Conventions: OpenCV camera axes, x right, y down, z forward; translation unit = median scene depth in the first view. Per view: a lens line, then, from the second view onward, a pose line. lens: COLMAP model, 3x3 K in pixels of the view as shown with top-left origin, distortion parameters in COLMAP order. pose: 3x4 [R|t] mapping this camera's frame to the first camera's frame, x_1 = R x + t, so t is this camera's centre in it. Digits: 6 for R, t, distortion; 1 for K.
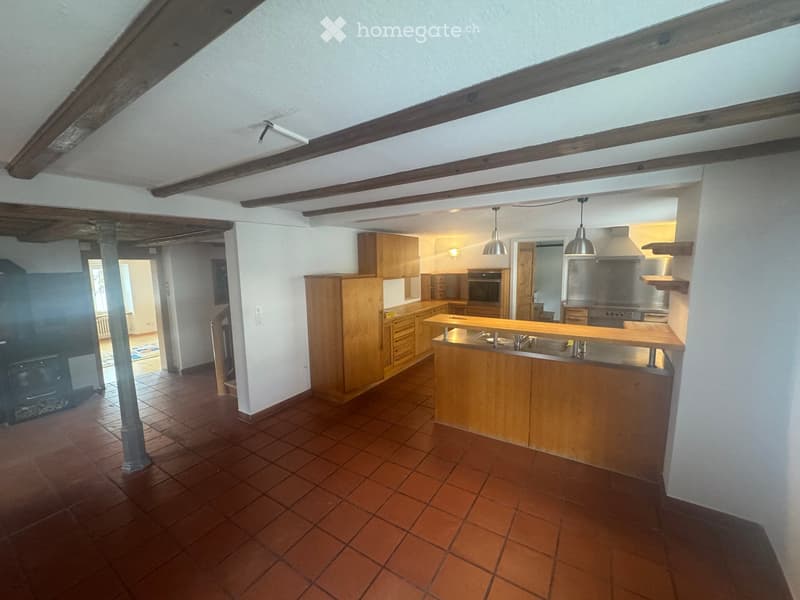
lens RADIAL K [[320.7, 0, 400.0], [0, 320.7, 300.0], [0, 0, 1]] dist [0.000142, -0.000073]
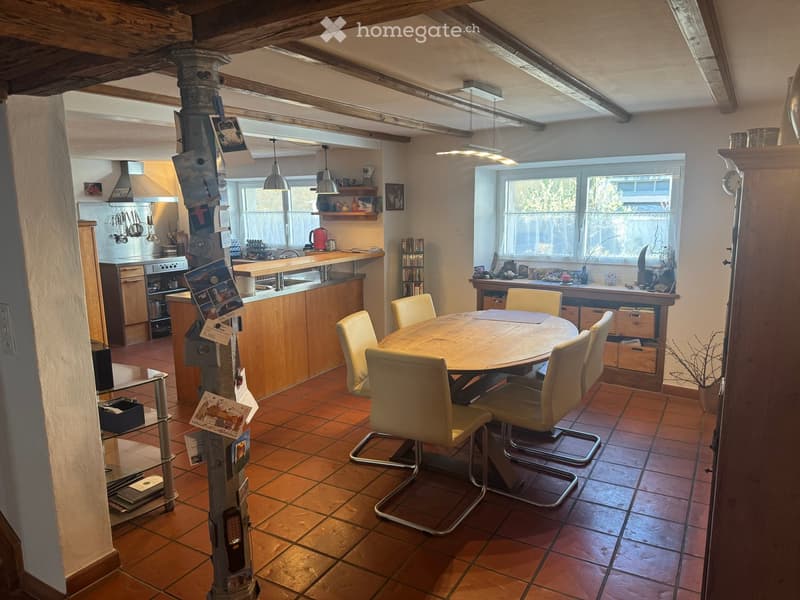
lens RADIAL K [[568.2, 0, 400.0], [0, 568.2, 300.0], [0, 0, 1]] dist [0.002971, 0.000487]
pose [[-0.031708, -0.150362, 0.988122, -1.016627], [0.141176, 0.978034, 0.153358, -0.022493], [-0.989477, 0.144362, -0.009784, 0.508960]]
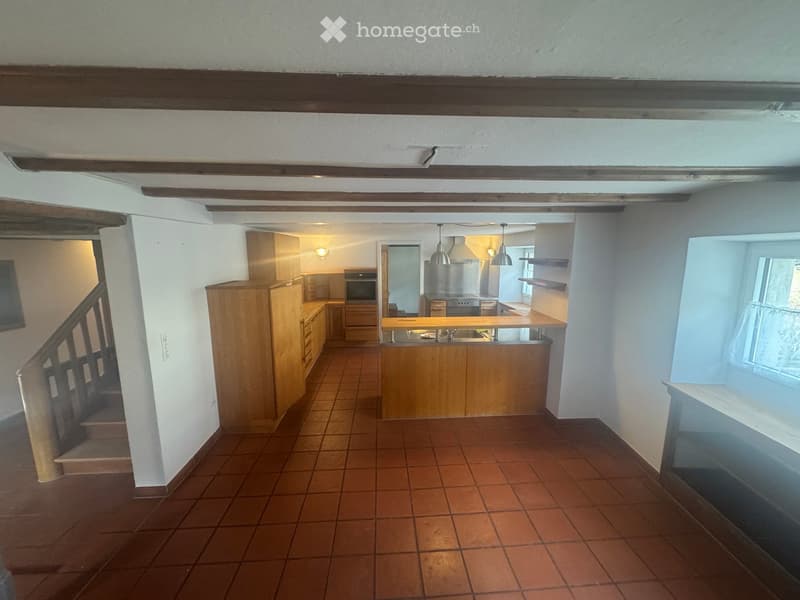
lens RADIAL K [[324.8, 0, 400.0], [0, 324.8, 300.0], [0, 0, 1]] dist [0.000993, 0.000032]
pose [[0.809422, -0.071691, 0.582835, -0.380343], [0.058435, 0.997427, 0.041535, -0.048254], [-0.584313, 0.000439, 0.811528, 0.086147]]
